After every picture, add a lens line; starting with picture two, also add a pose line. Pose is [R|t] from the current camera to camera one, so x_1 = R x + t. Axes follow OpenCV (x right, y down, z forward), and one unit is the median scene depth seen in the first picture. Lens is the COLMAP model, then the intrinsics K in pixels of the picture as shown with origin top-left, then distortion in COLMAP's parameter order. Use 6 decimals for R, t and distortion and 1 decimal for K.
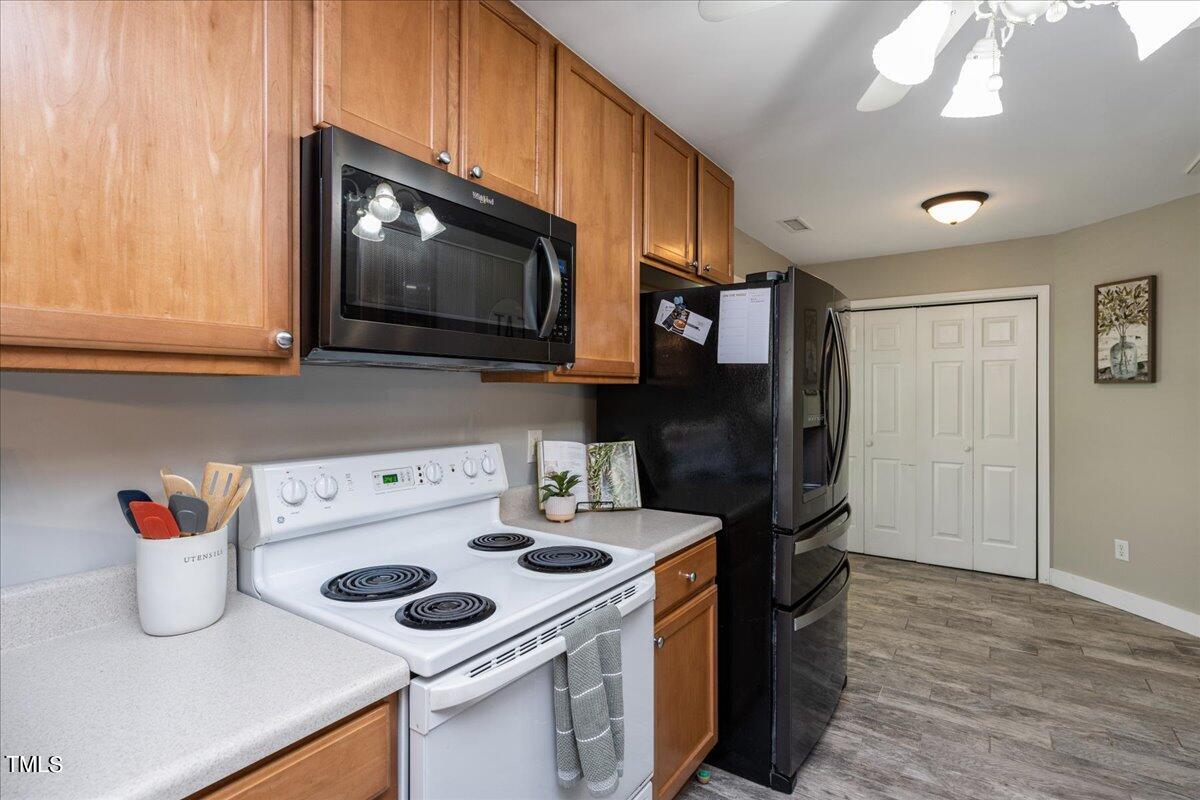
lens RADIAL K [[578.8, 0, 597.5], [0, 578.8, 395.8], [0, 0, 1]] dist [0.002048, -0.000309]
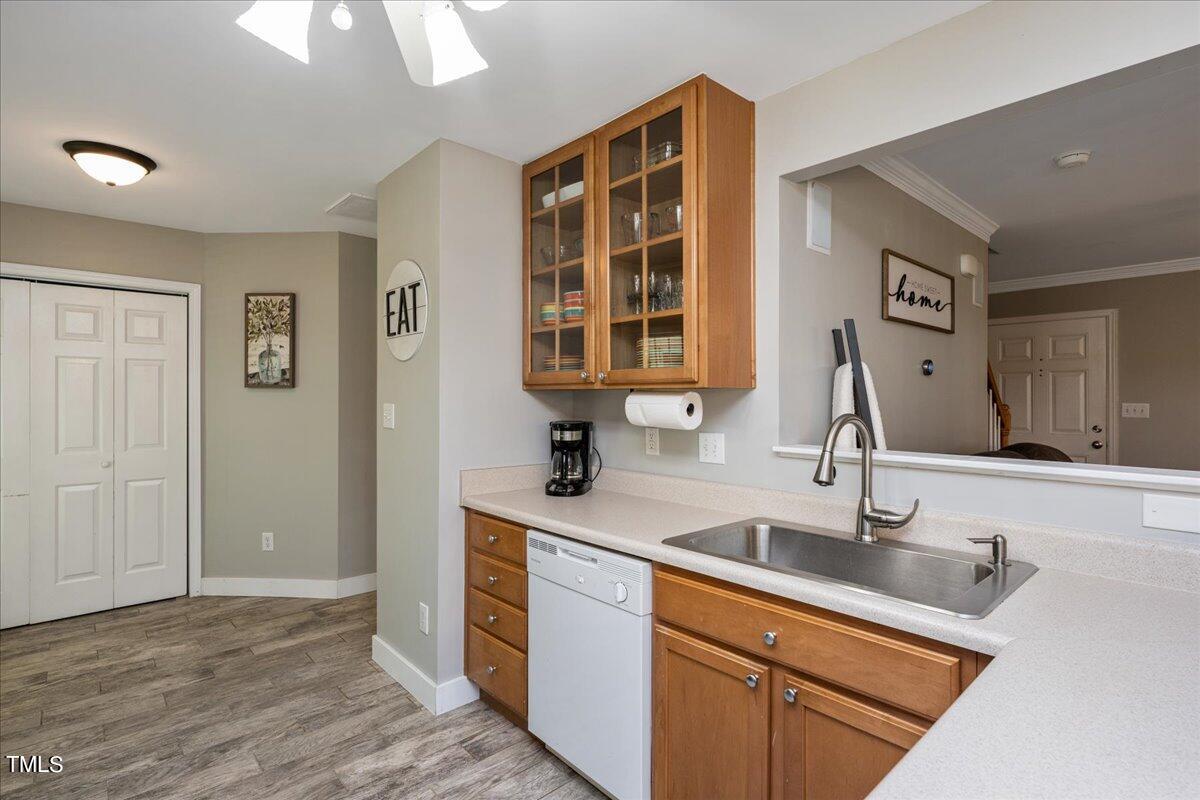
lens RADIAL K [[578.8, 0, 601.4], [0, 578.8, 396.2], [0, 0, 1]] dist [0.002048, -0.000309]
pose [[0.225644, 0.000688, 0.974210, -0.010668], [0.005048, 0.999986, -0.001875, -0.000676], [-0.974197, 0.005341, 0.225637, 0.157436]]
